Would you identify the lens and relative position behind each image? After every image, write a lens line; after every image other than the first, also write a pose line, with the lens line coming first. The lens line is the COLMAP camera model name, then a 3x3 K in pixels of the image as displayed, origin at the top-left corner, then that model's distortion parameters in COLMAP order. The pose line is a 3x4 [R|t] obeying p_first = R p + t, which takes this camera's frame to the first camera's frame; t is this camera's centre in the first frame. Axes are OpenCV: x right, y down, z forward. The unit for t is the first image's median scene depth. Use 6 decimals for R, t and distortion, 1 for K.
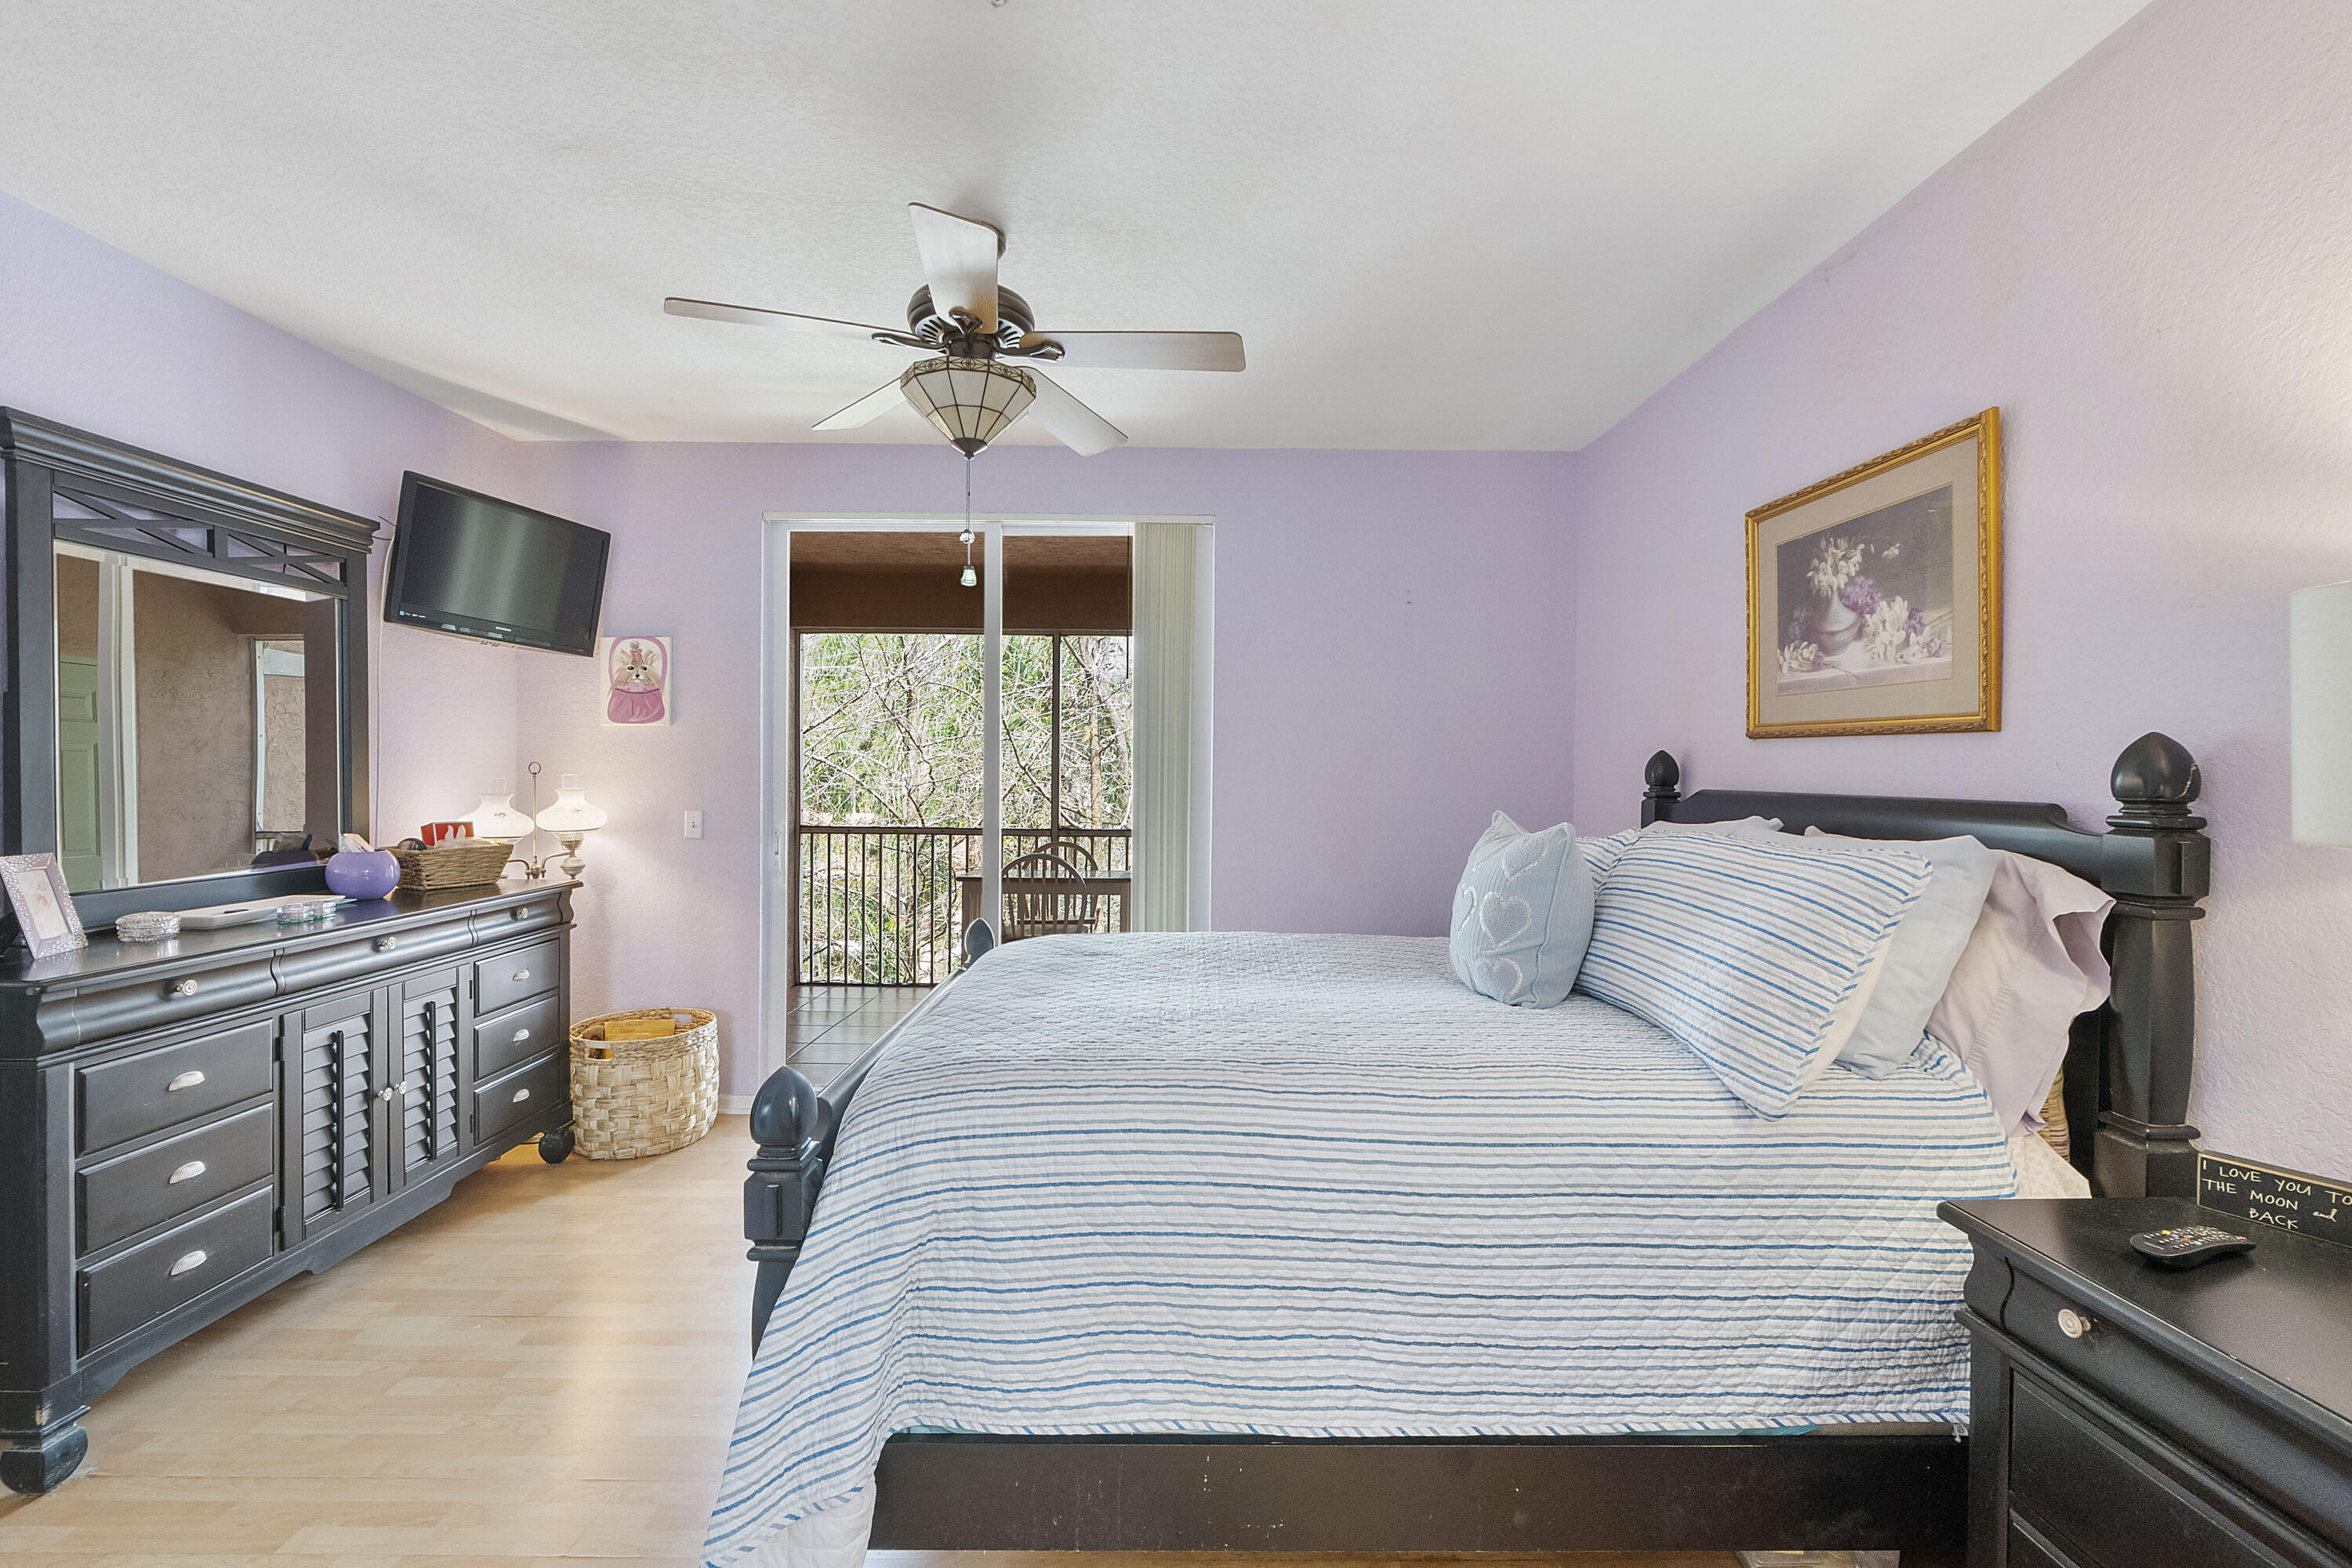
lens RADIAL K [[999.7, 0, 1179.9], [0, 999.7, 774.1], [0, 0, 1]] dist [-0.009583, 0.000528]
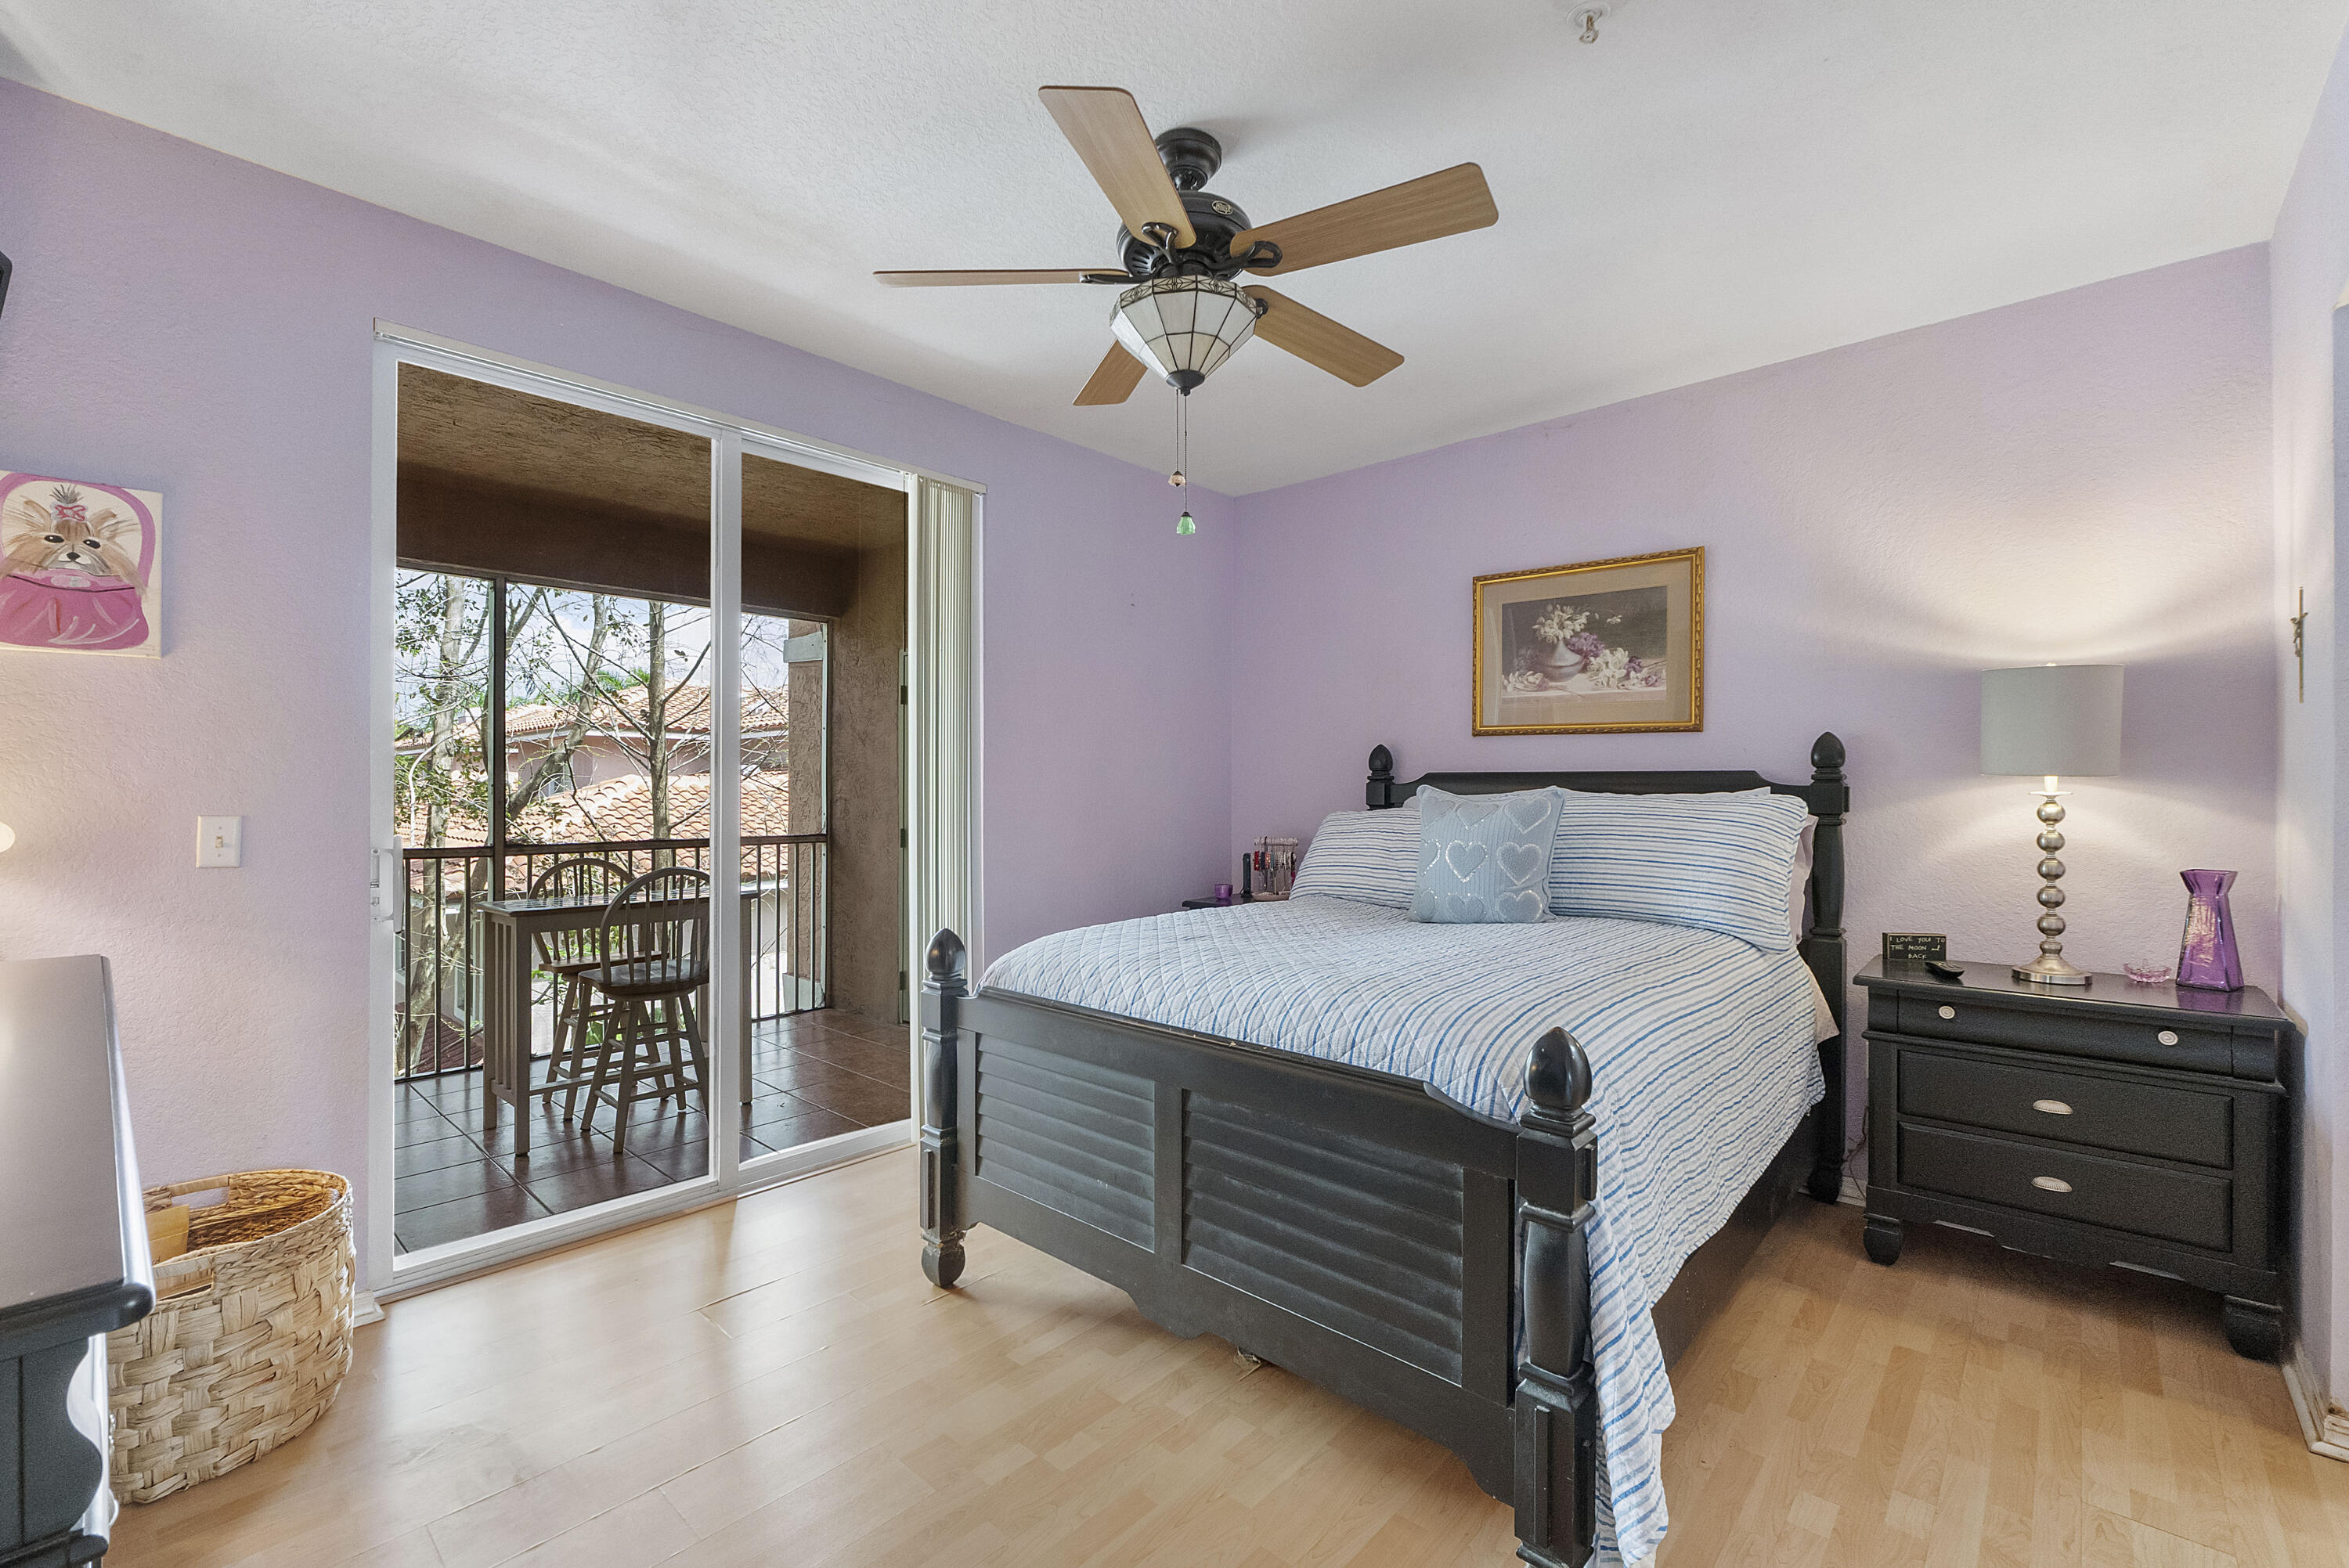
lens RADIAL K [[998.3, 0, 1179.1], [0, 998.3, 788.3], [0, 0, 1]] dist [-0.009583, 0.000528]
pose [[0.678160, -0.006131, 0.734888, -0.866387], [0.006312, 0.999977, 0.002518, 0.036868], [-0.734887, 0.002931, 0.678183, 0.392183]]
